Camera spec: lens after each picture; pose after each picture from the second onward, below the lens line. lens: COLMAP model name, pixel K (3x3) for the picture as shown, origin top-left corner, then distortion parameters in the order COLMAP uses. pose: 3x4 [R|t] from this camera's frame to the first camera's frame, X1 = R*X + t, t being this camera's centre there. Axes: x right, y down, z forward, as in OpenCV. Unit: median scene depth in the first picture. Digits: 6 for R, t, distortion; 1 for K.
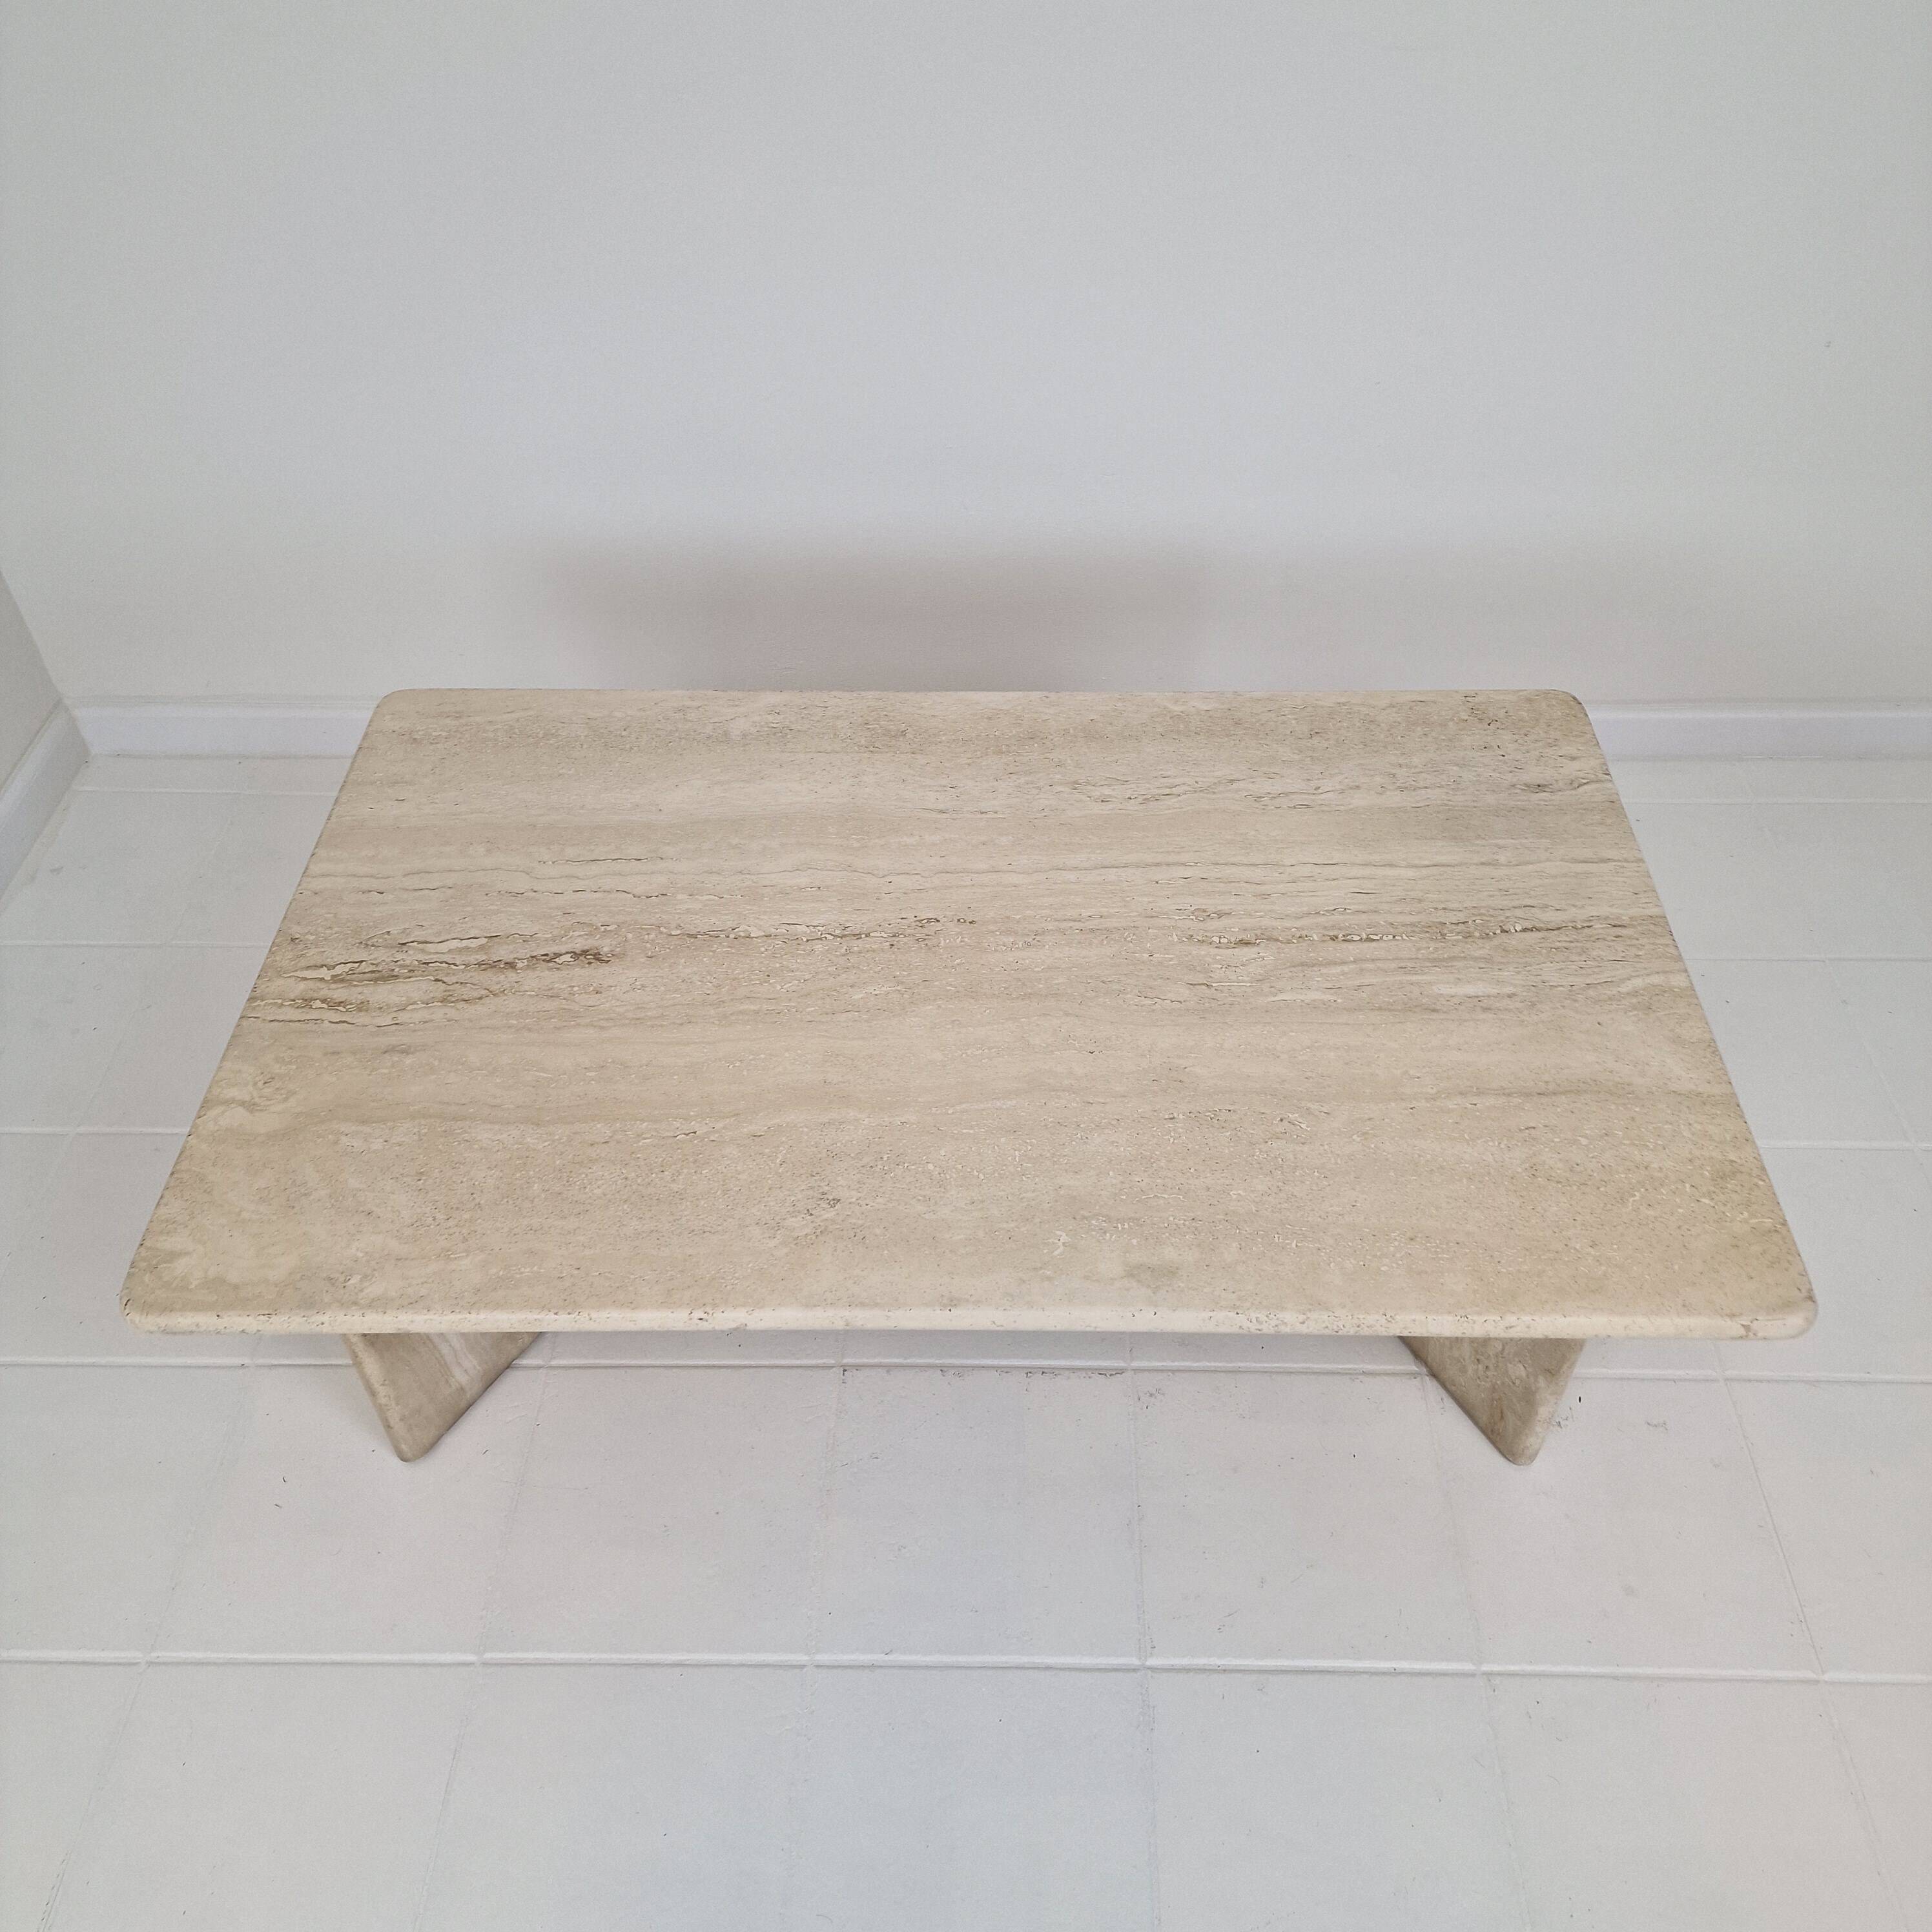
lens RADIAL K [[1695.3, 0, 988.2], [0, 1695.3, 940.5], [0, 0, 1]] dist [0.144641, -0.237899]
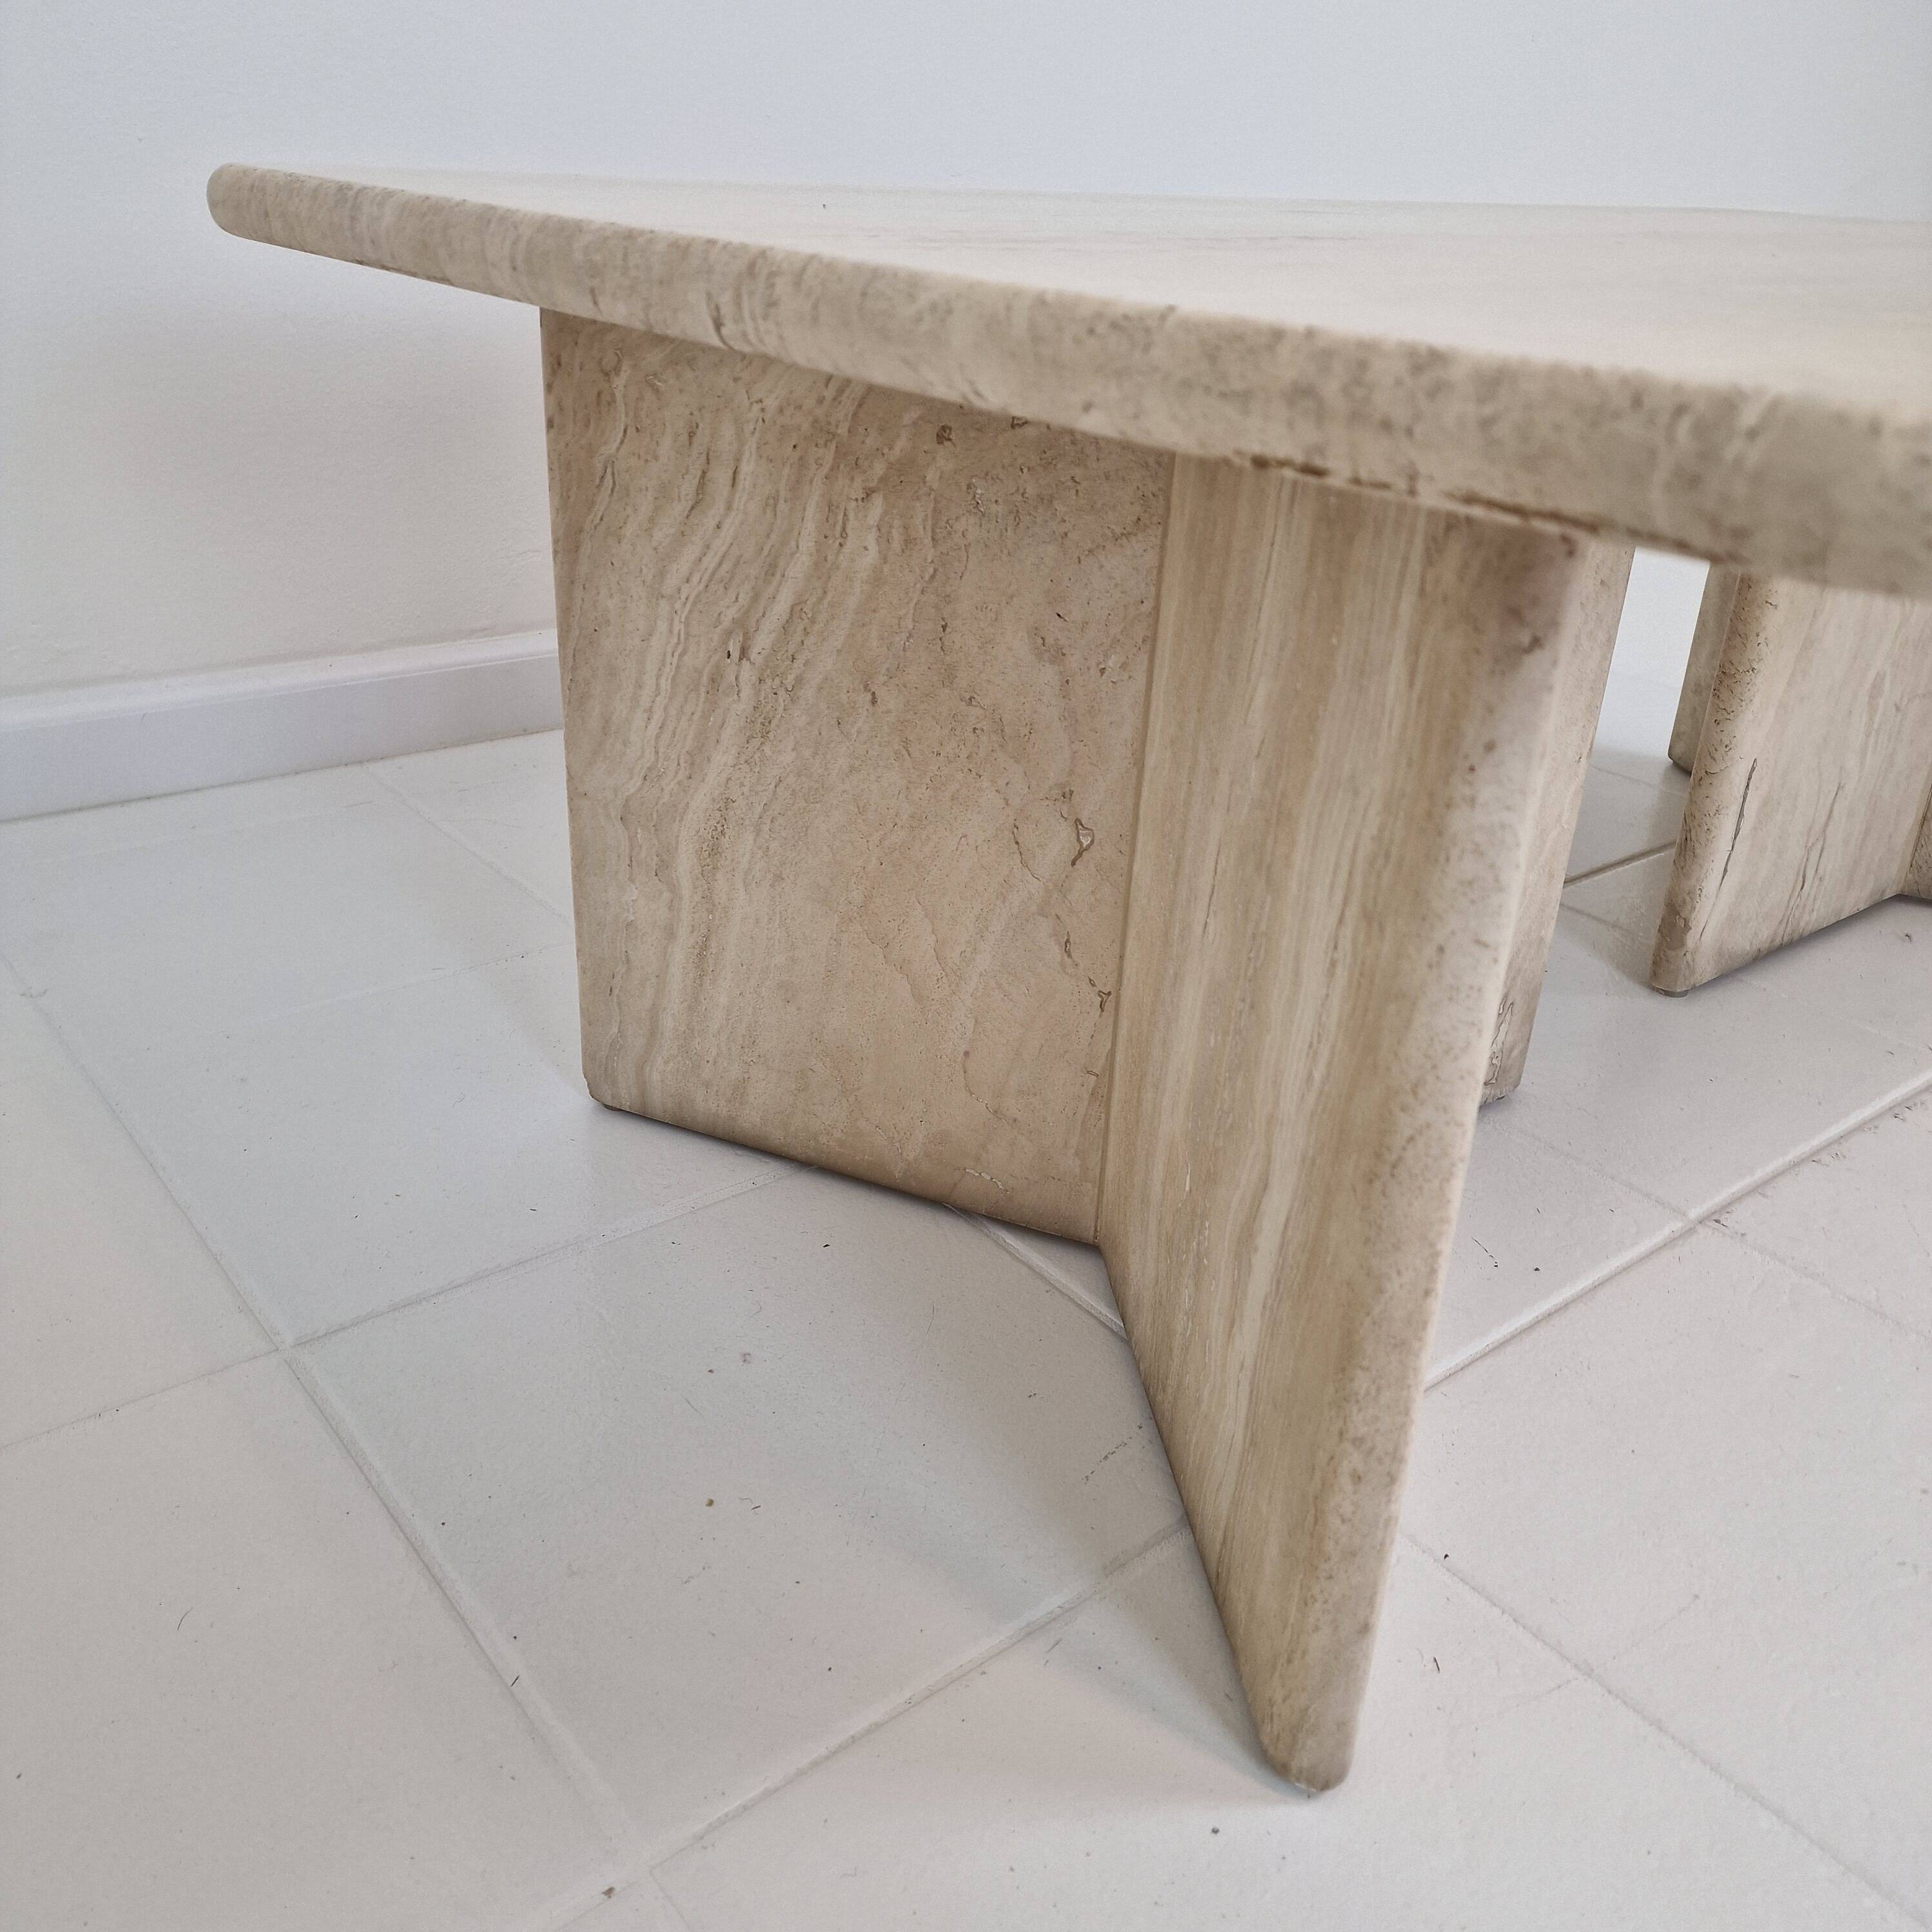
lens RADIAL K [[1723.8, 0, 954.8], [0, 1723.8, 955.0], [0, 0, 1]] dist [0.150771, -0.255379]
pose [[0.770445, -0.233581, 0.593174, -0.616092], [0.410965, 0.893296, -0.182018, 0.212945], [-0.487364, 0.384008, 0.784228, 0.781983]]
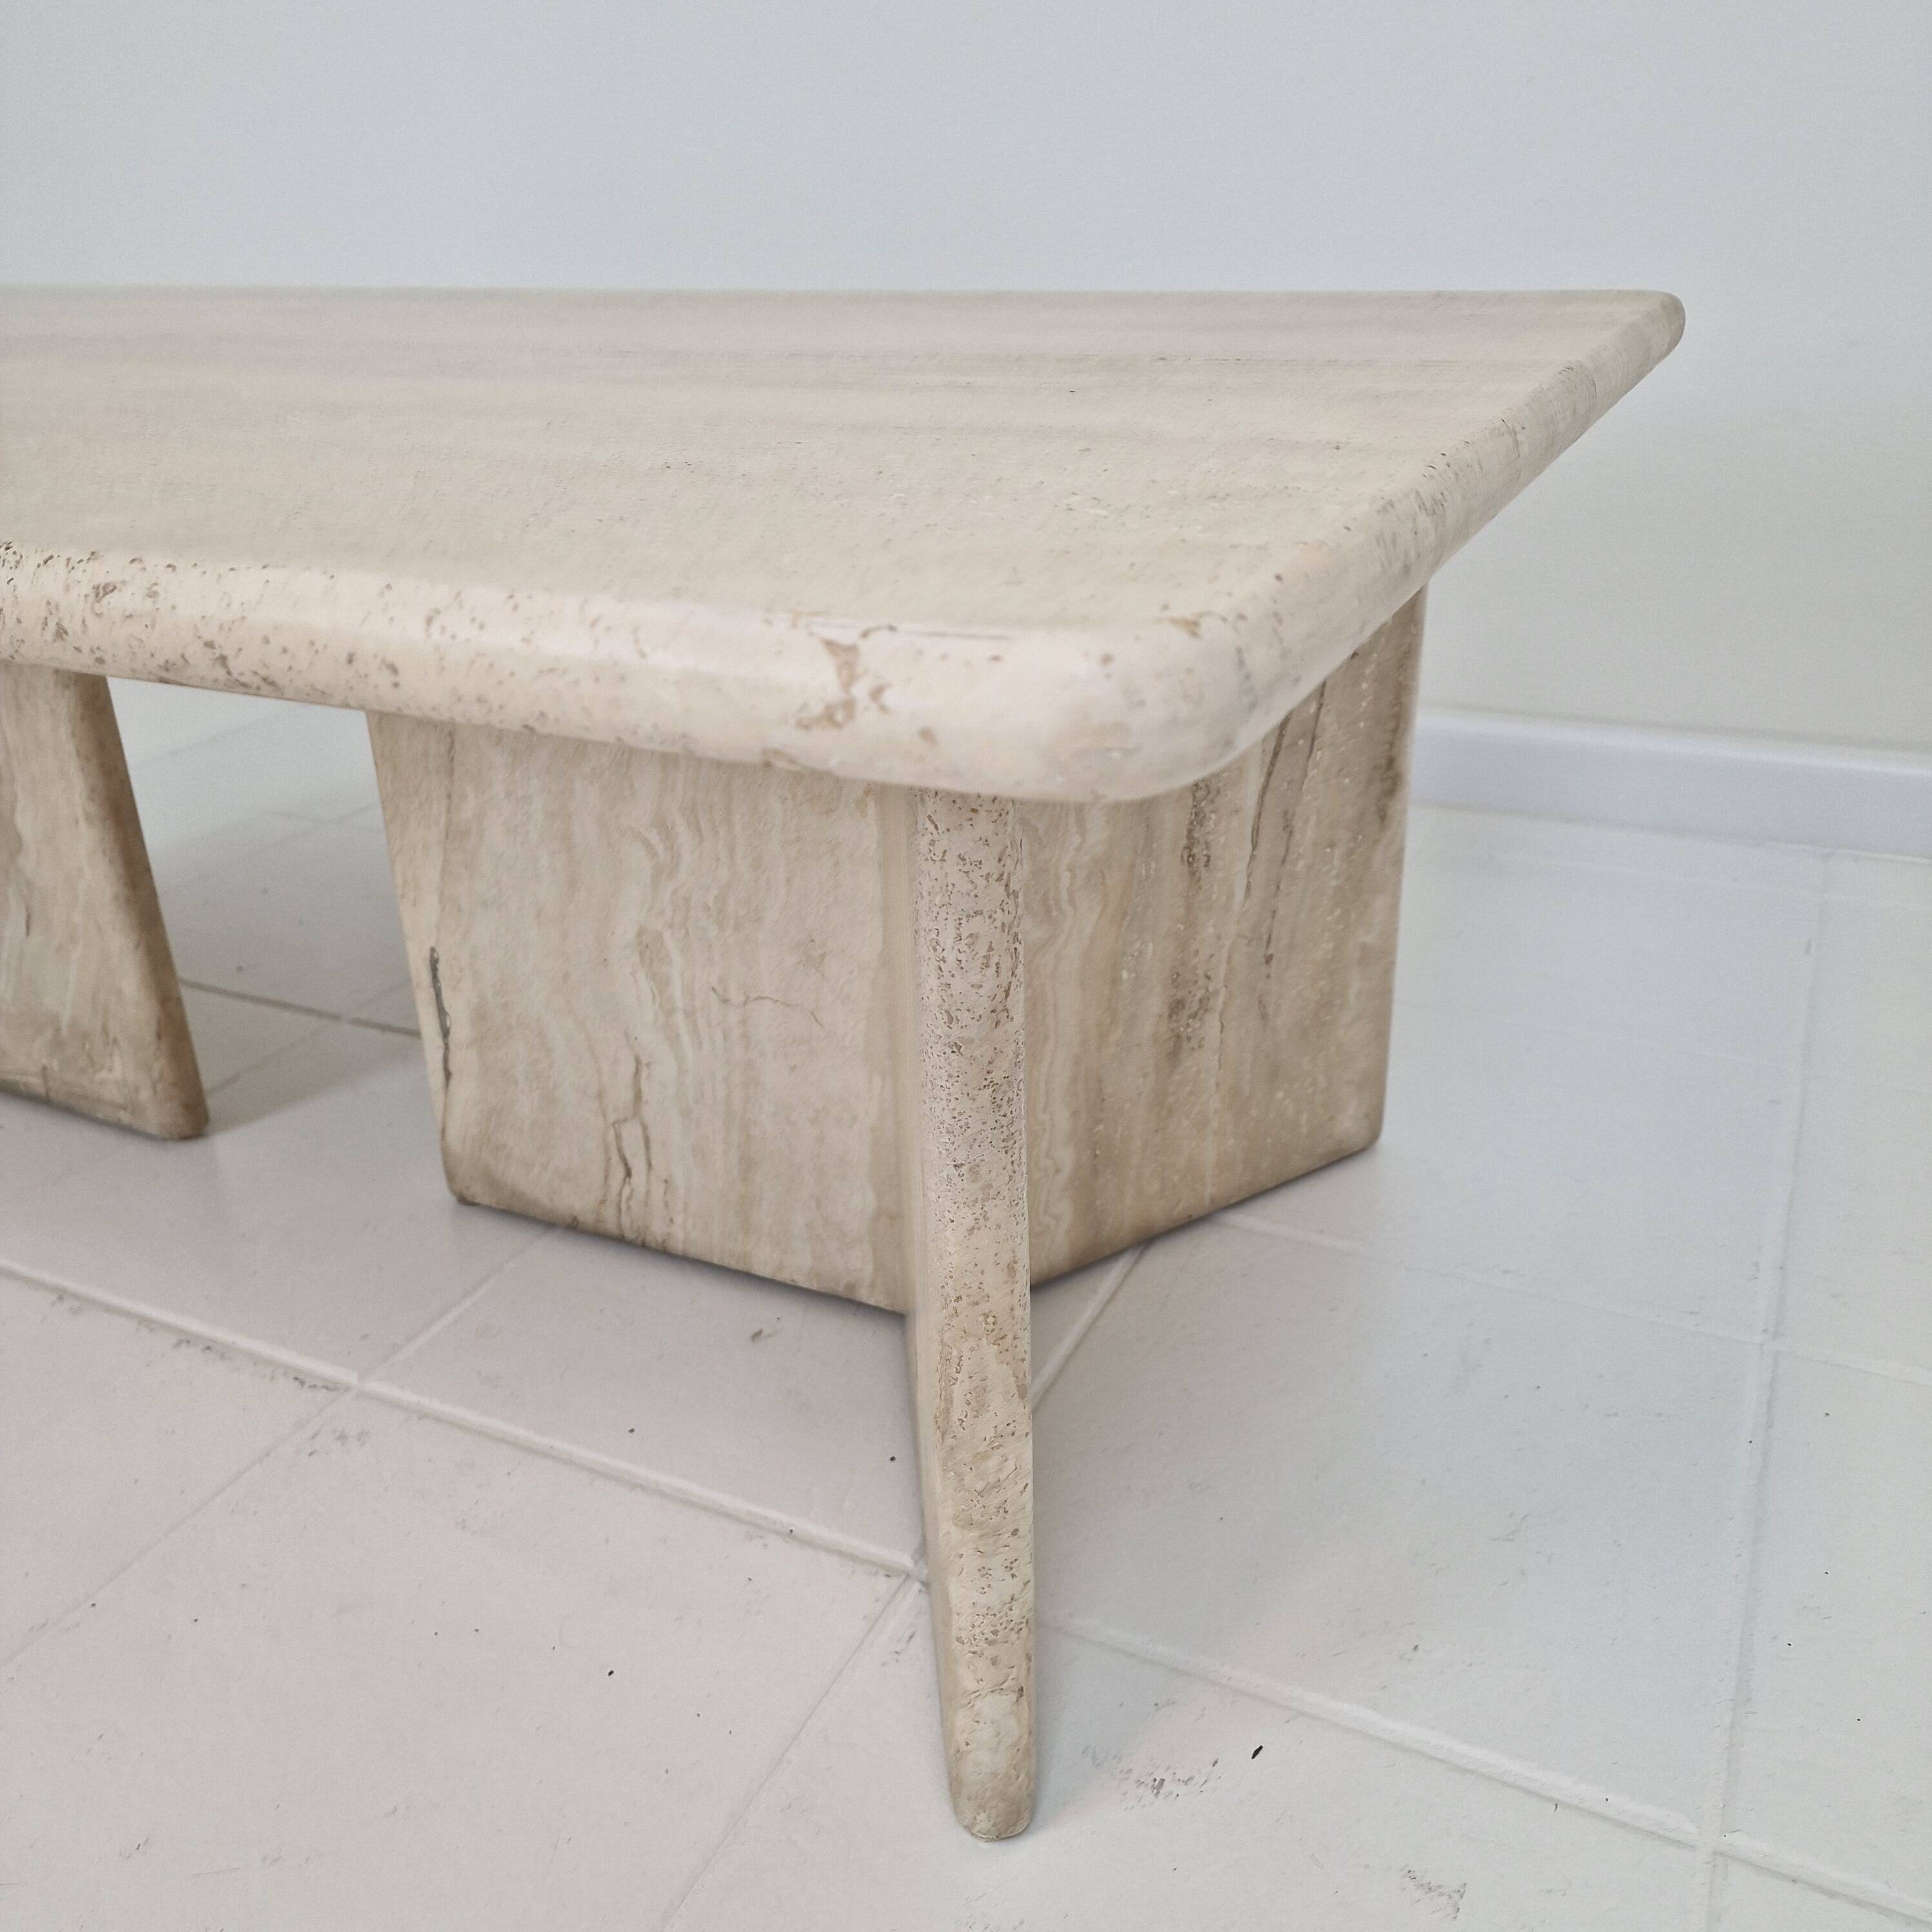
lens RADIAL K [[1723.8, 0, 954.8], [0, 1723.8, 955.0], [0, 0, 1]] dist [0.150771, -0.255379]
pose [[0.904082, 0.156044, -0.397851, 0.458694], [-0.283973, 0.915059, -0.286403, 0.268329], [0.319366, 0.371911, 0.871601, 0.686640]]
